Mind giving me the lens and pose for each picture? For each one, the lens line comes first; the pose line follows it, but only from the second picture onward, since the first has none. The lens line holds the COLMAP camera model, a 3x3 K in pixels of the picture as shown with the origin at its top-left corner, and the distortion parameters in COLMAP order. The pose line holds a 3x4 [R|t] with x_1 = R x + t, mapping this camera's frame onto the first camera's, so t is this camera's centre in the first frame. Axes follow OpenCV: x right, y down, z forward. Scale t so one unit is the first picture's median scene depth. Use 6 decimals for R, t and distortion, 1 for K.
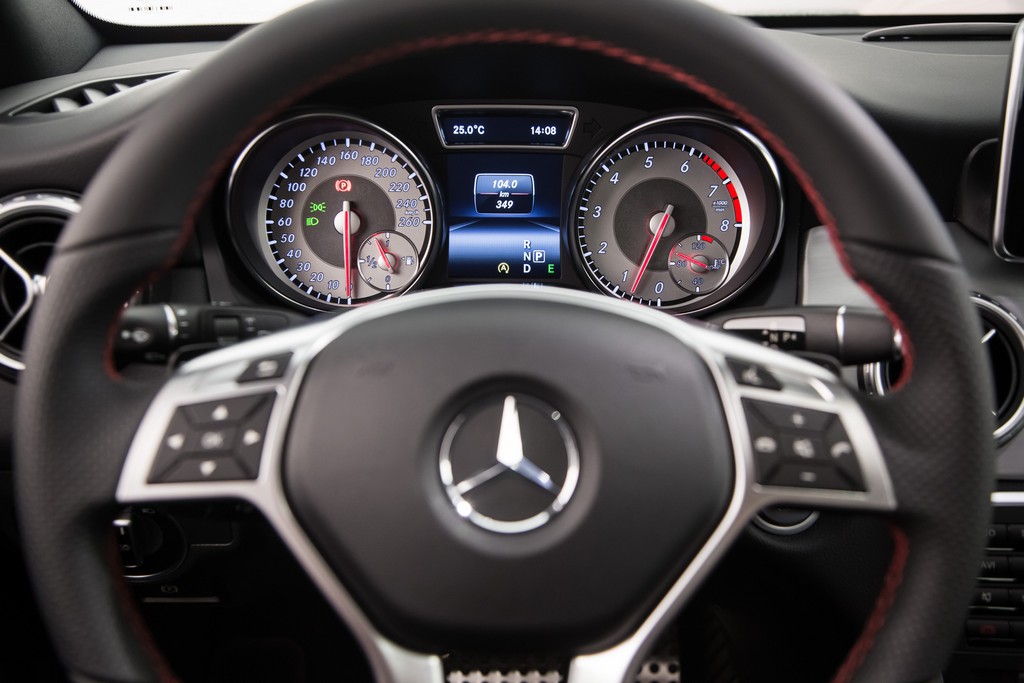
lens RADIAL K [[1079.3, 0, 493.9], [0, 1079.3, 314.0], [0, 0, 1]] dist [0.054059, 0.000000]
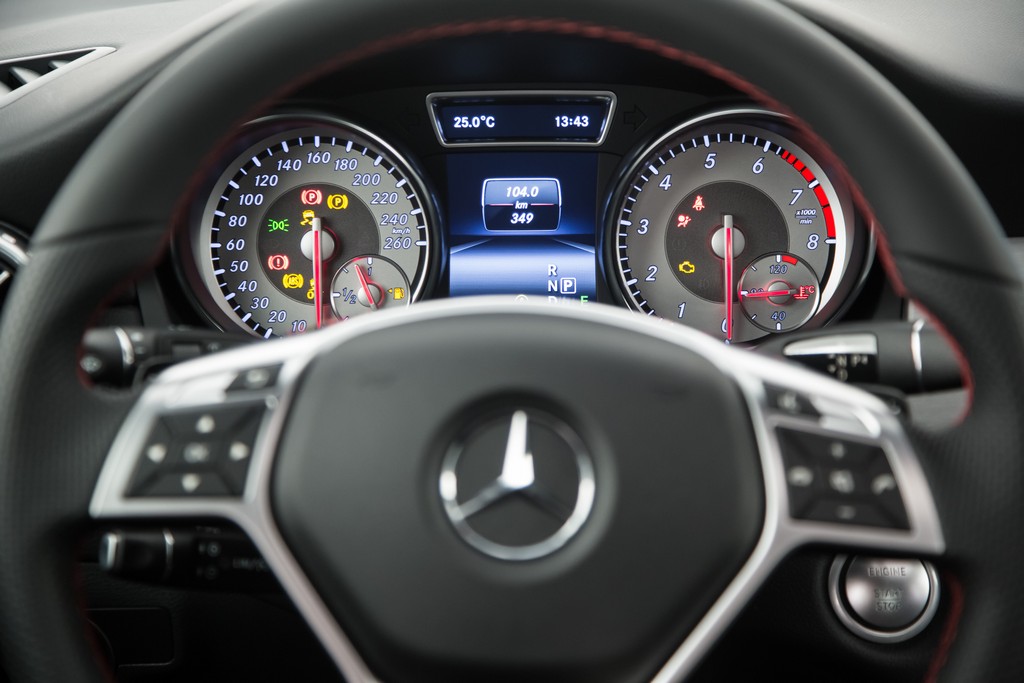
lens RADIAL K [[2241.5, 0, 512.0], [0, 2241.5, 334.7], [0, 0, 1]] dist [0.265776, 0.000000]
pose [[0.999799, -0.013992, -0.014346, 0.024601], [0.012810, 0.996759, -0.079415, 0.107694], [0.015410, 0.079215, 0.996738, -0.582763]]
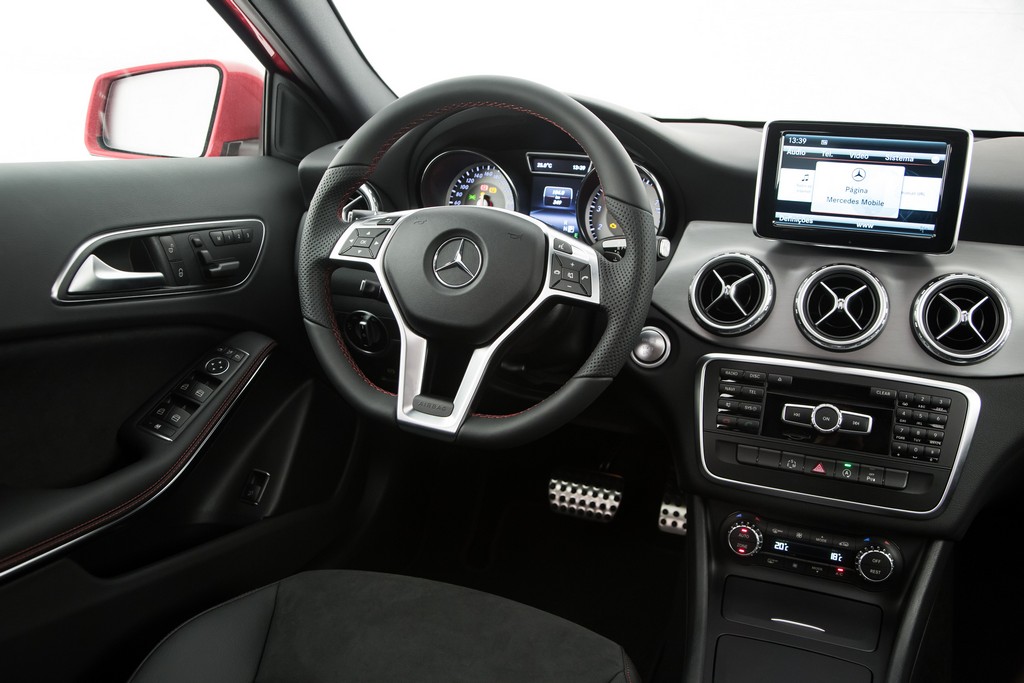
lens RADIAL K [[895.6, 0, 512.9], [0, 895.6, 338.6], [0, 0, 1]] dist [-0.046924, 0.052199]
pose [[0.926791, 0.119994, -0.355894, 0.574681], [-0.151226, 0.986605, -0.061165, 0.273158], [0.343788, 0.110507, 0.932522, -0.587394]]
